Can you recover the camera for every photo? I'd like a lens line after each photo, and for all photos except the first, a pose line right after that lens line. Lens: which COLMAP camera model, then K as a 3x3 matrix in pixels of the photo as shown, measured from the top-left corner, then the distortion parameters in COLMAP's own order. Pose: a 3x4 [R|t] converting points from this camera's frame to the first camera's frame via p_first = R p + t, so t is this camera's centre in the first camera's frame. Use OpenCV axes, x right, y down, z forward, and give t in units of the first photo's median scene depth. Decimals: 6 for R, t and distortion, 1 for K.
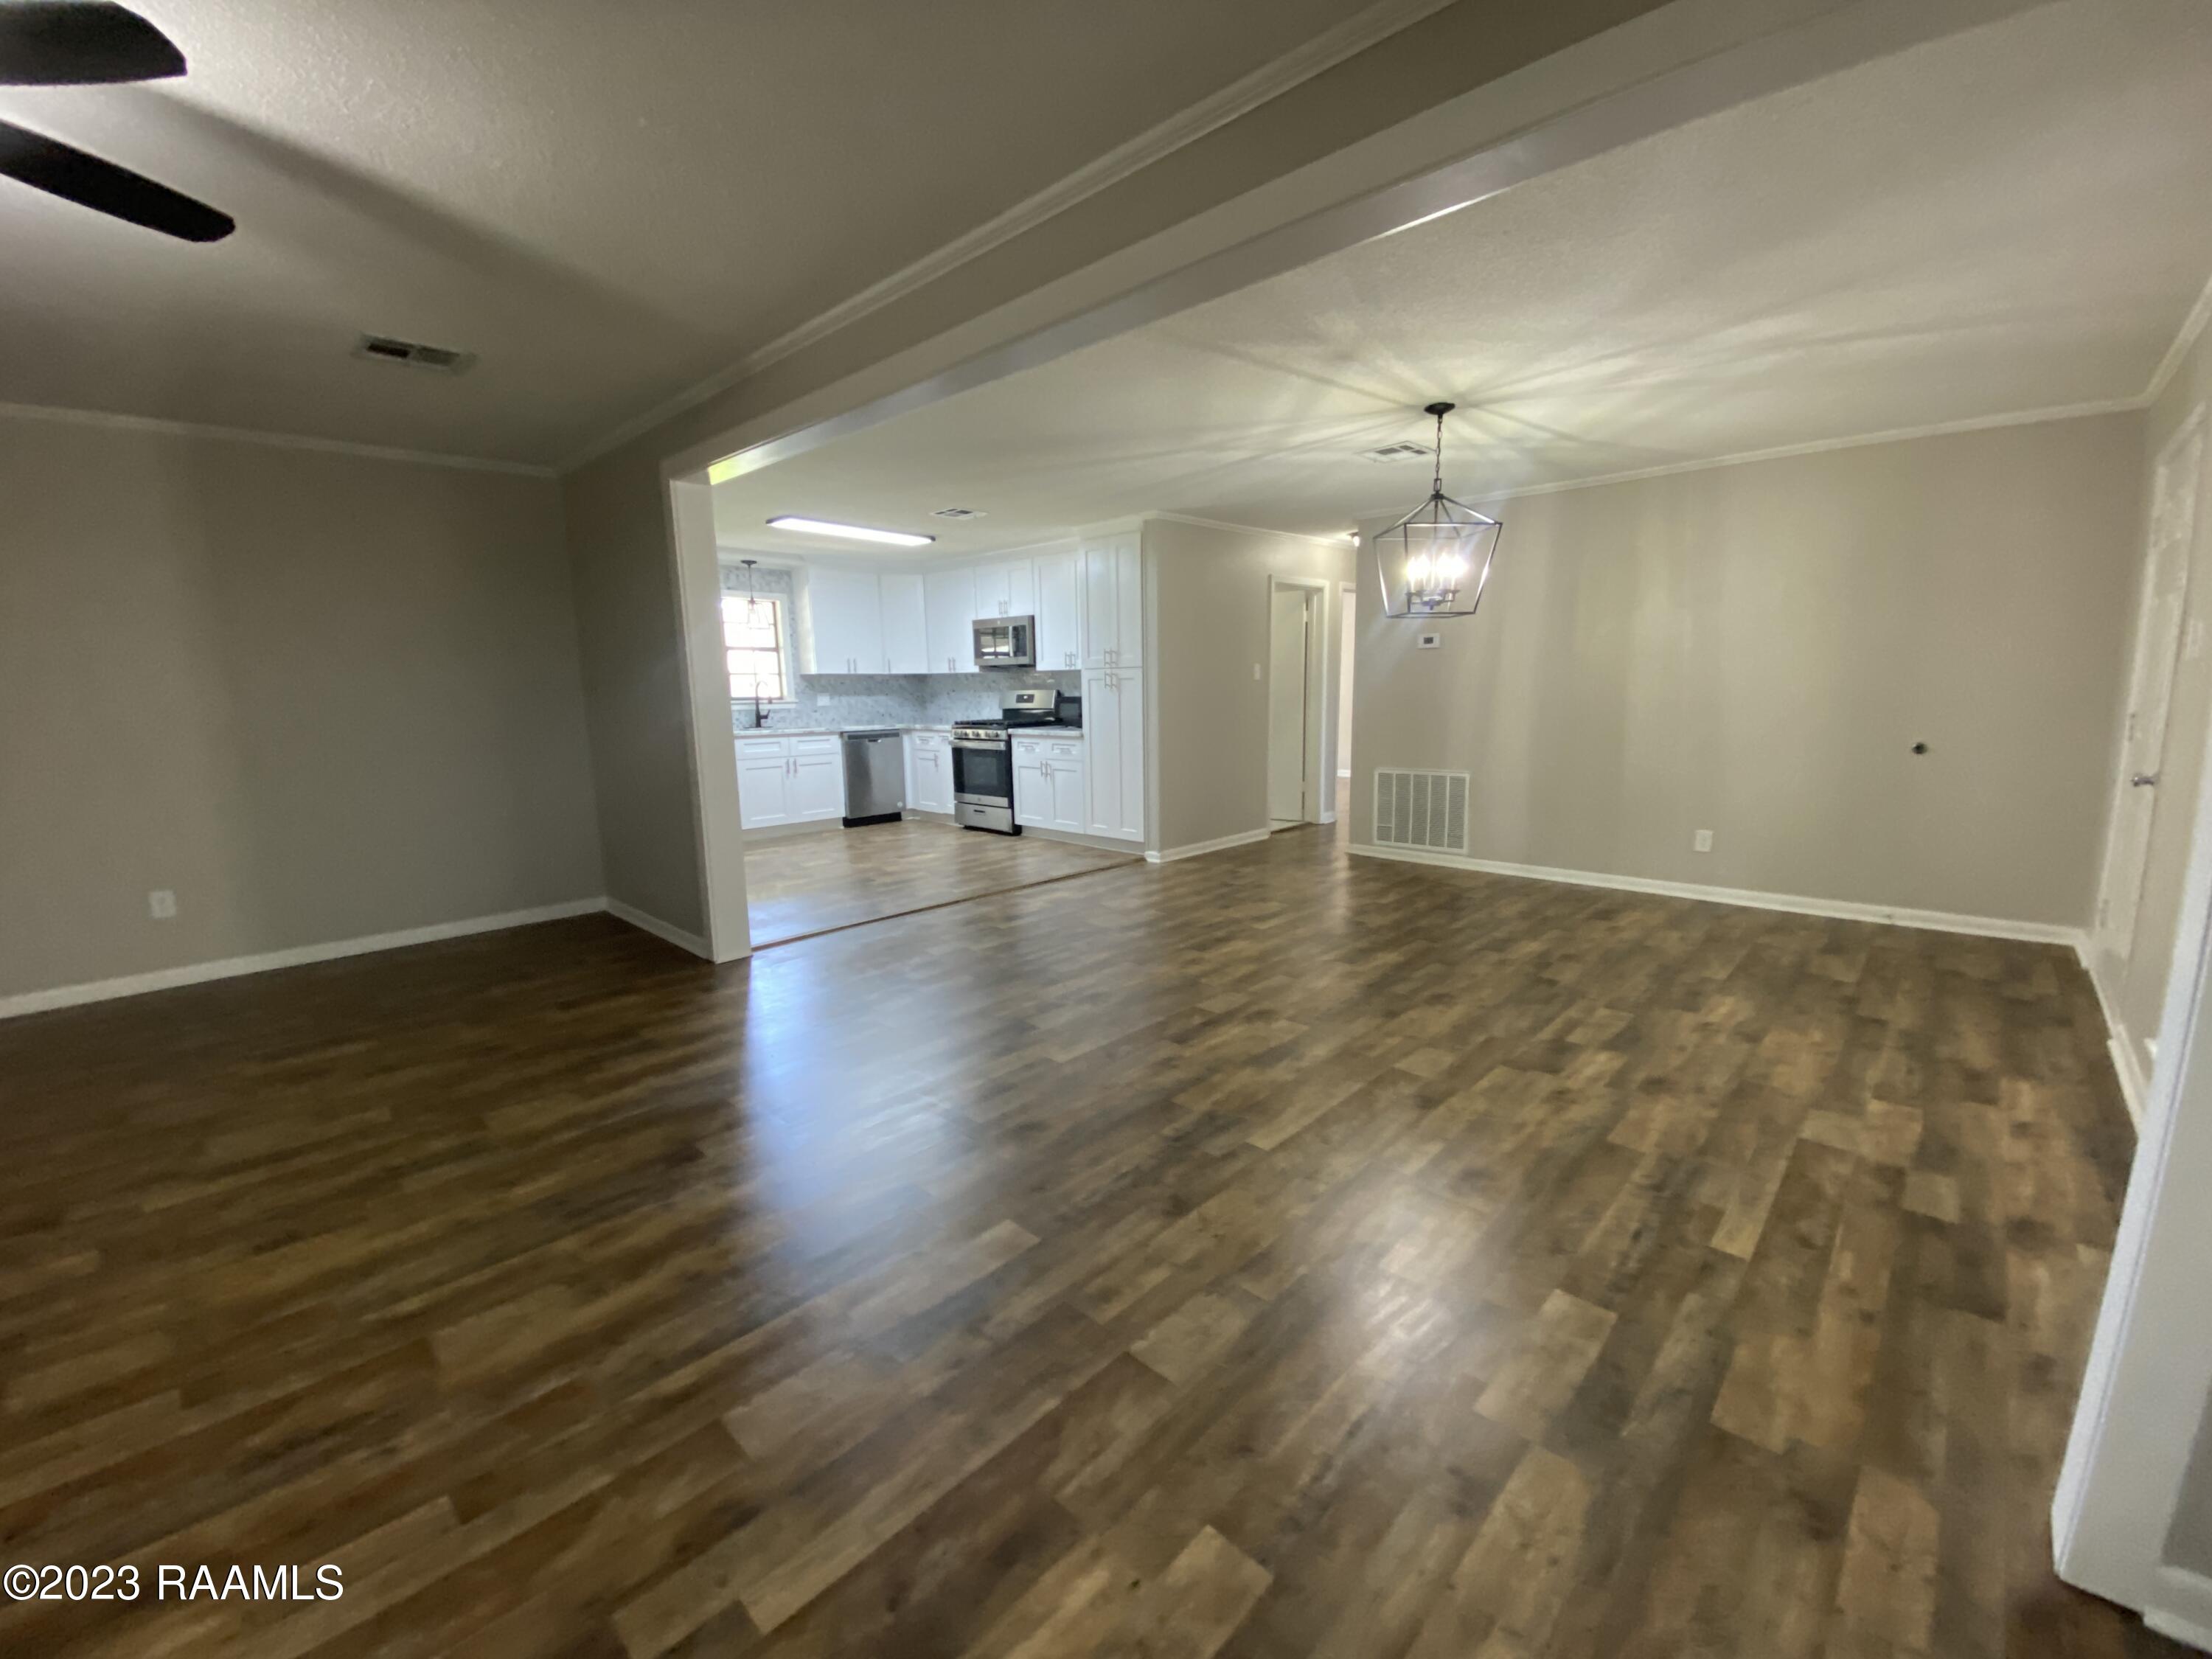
lens RADIAL K [[895.4, 0, 1123.0], [0, 895.4, 837.8], [0, 0, 1]] dist [0.012496, -0.014635]
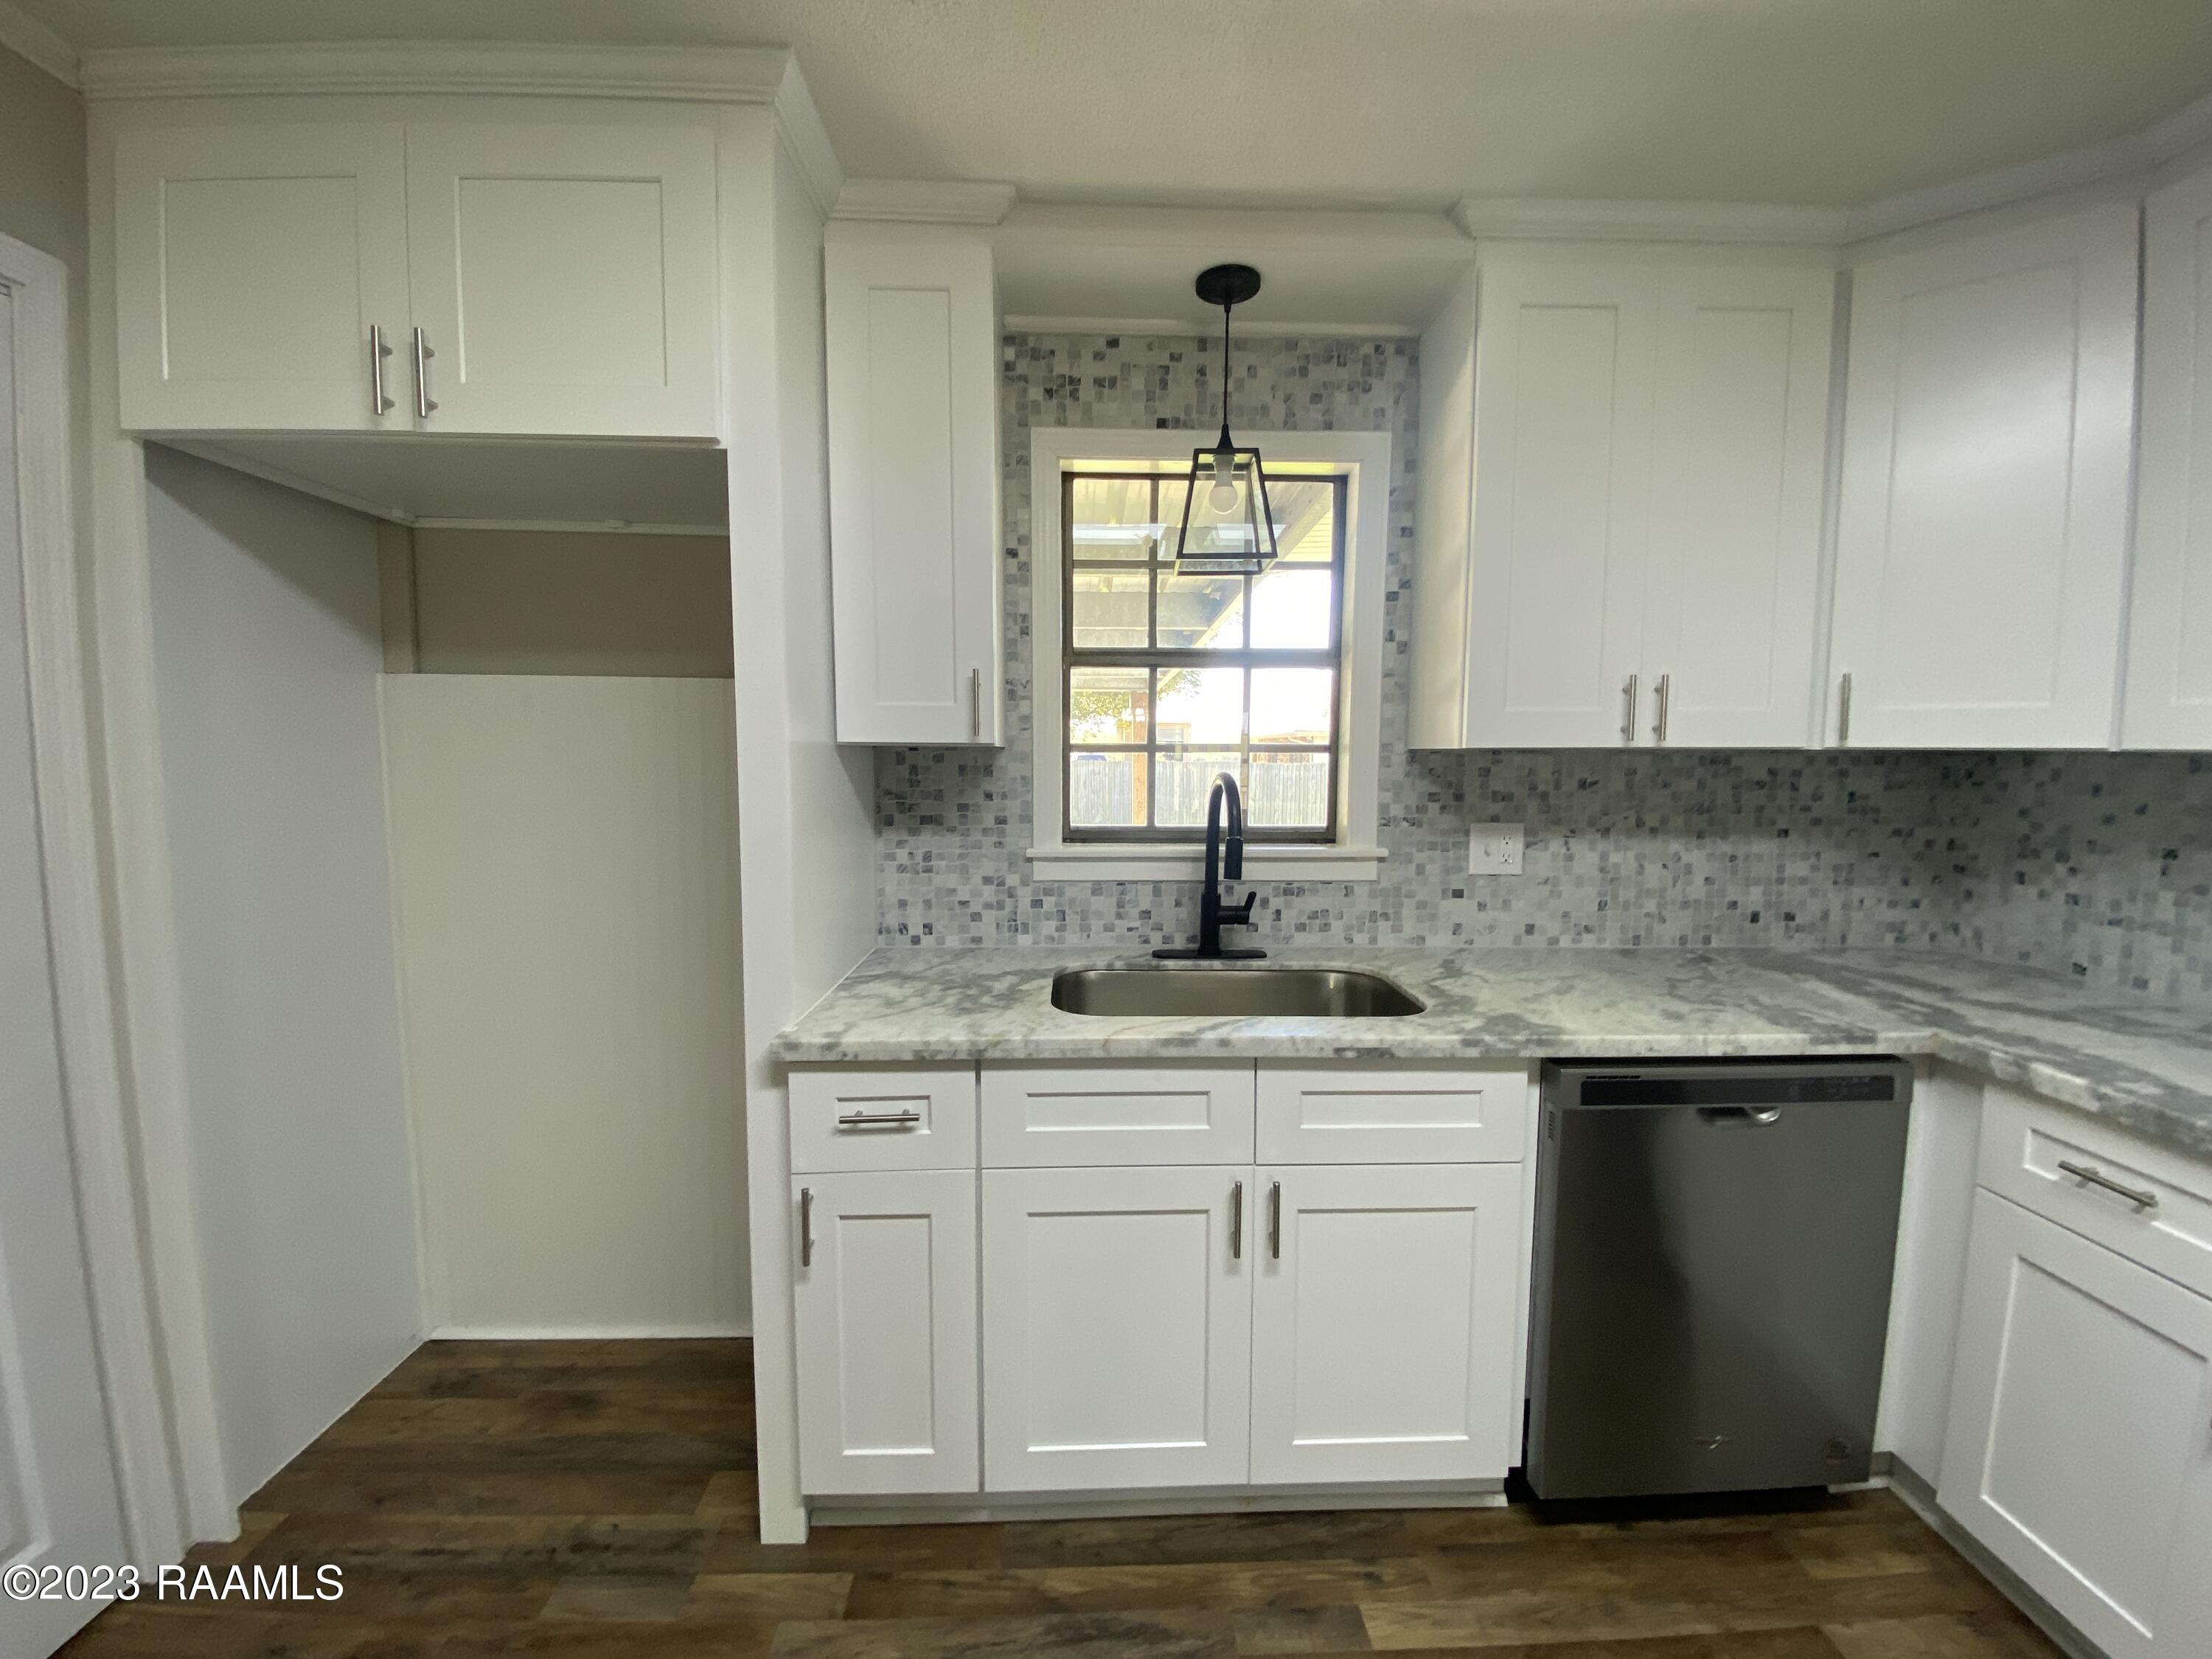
lens RADIAL K [[895.4, 0, 1109.0], [0, 895.4, 831.0], [0, 0, 1]] dist [0.012496, -0.014635]
pose [[0.706824, 0.078672, -0.703001, -0.262333], [-0.130093, 0.991303, -0.019865, -0.156097], [0.695324, 0.105496, 0.710911, 0.834080]]
